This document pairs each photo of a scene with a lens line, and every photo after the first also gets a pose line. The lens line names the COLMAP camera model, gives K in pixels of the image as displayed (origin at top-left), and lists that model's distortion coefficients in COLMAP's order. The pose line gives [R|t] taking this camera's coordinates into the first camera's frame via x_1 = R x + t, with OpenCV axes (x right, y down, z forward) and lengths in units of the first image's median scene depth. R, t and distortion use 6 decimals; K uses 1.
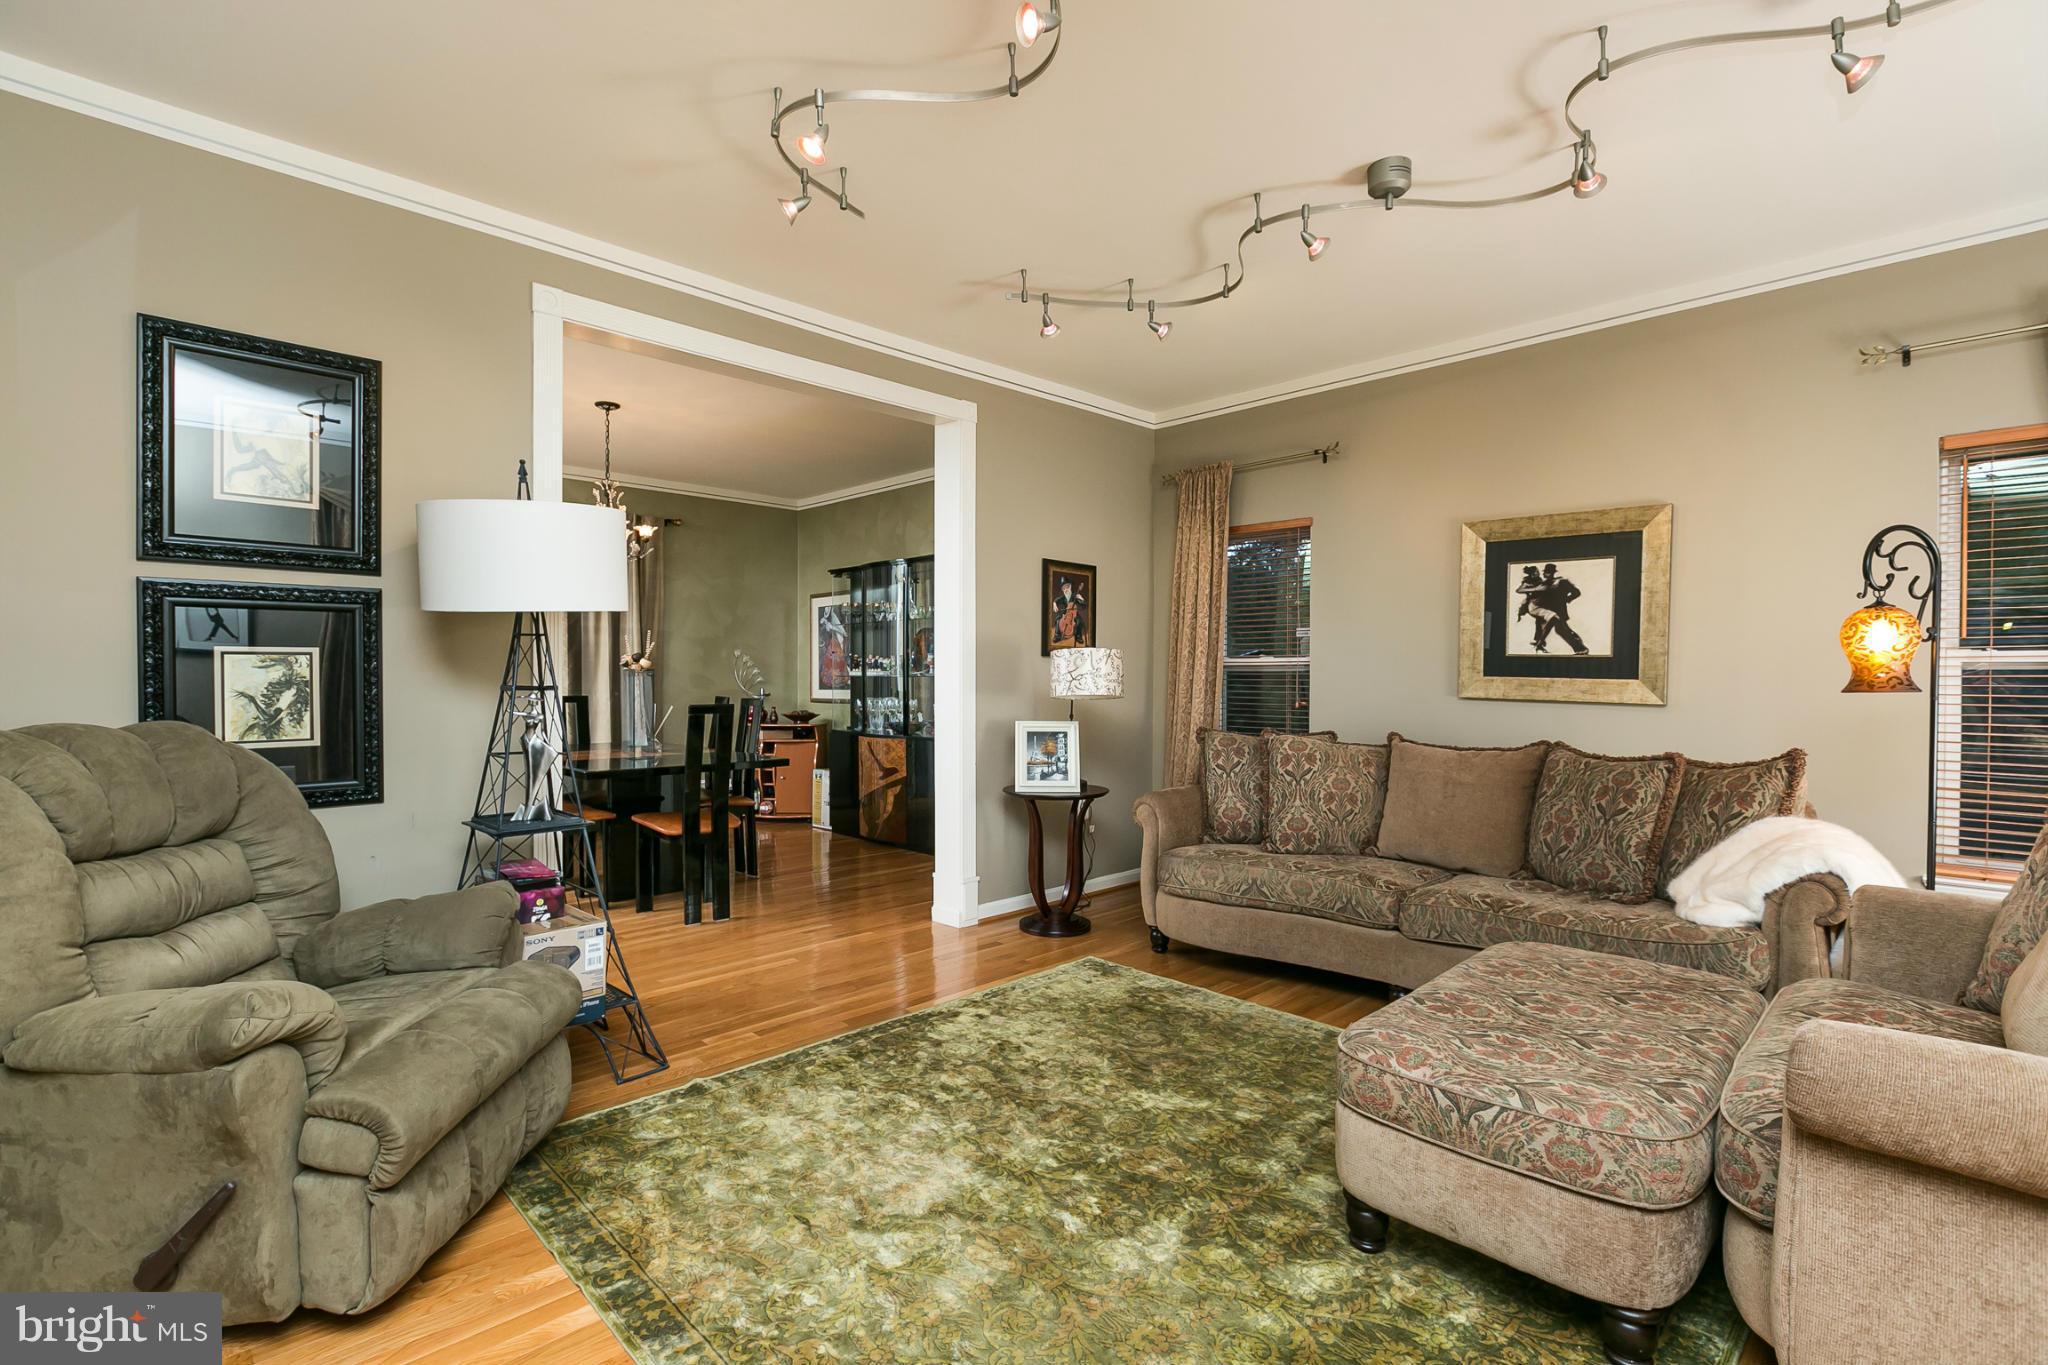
lens RADIAL K [[911.6, 0, 1023.3], [0, 911.6, 678.9], [0, 0, 1]] dist [-0.001007, -0.000136]
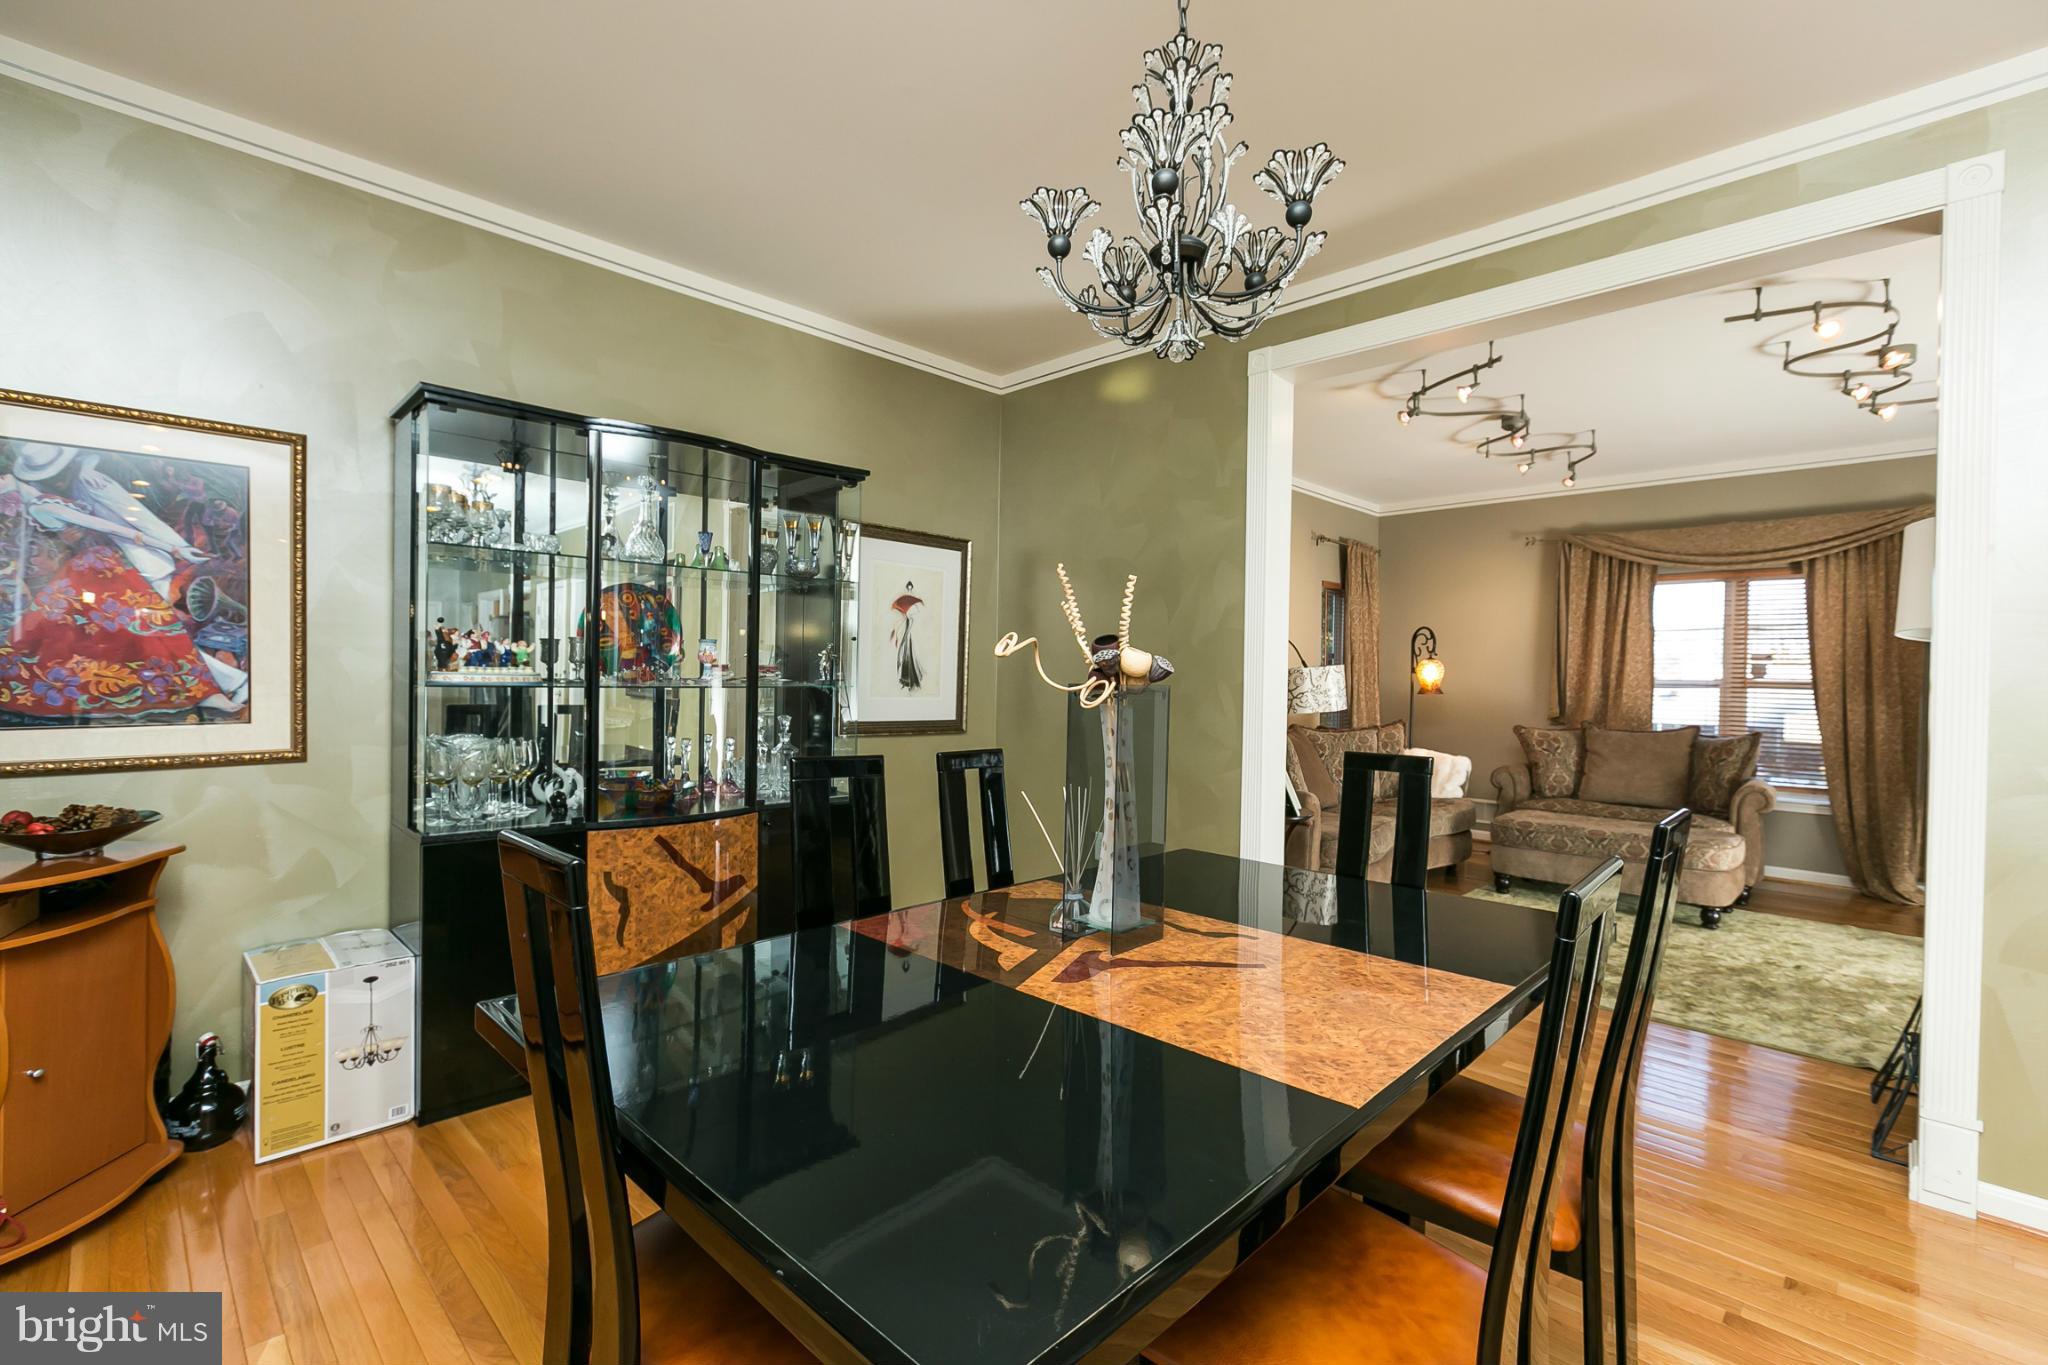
lens RADIAL K [[911.6, 0, 1023.3], [0, 911.6, 678.9], [0, 0, 1]] dist [-0.001007, -0.000136]
pose [[0.026879, -0.006236, 0.999619, -0.541165], [-0.009257, 0.999936, 0.006487, -0.011365], [-0.999596, -0.009428, 0.026819, 0.755539]]
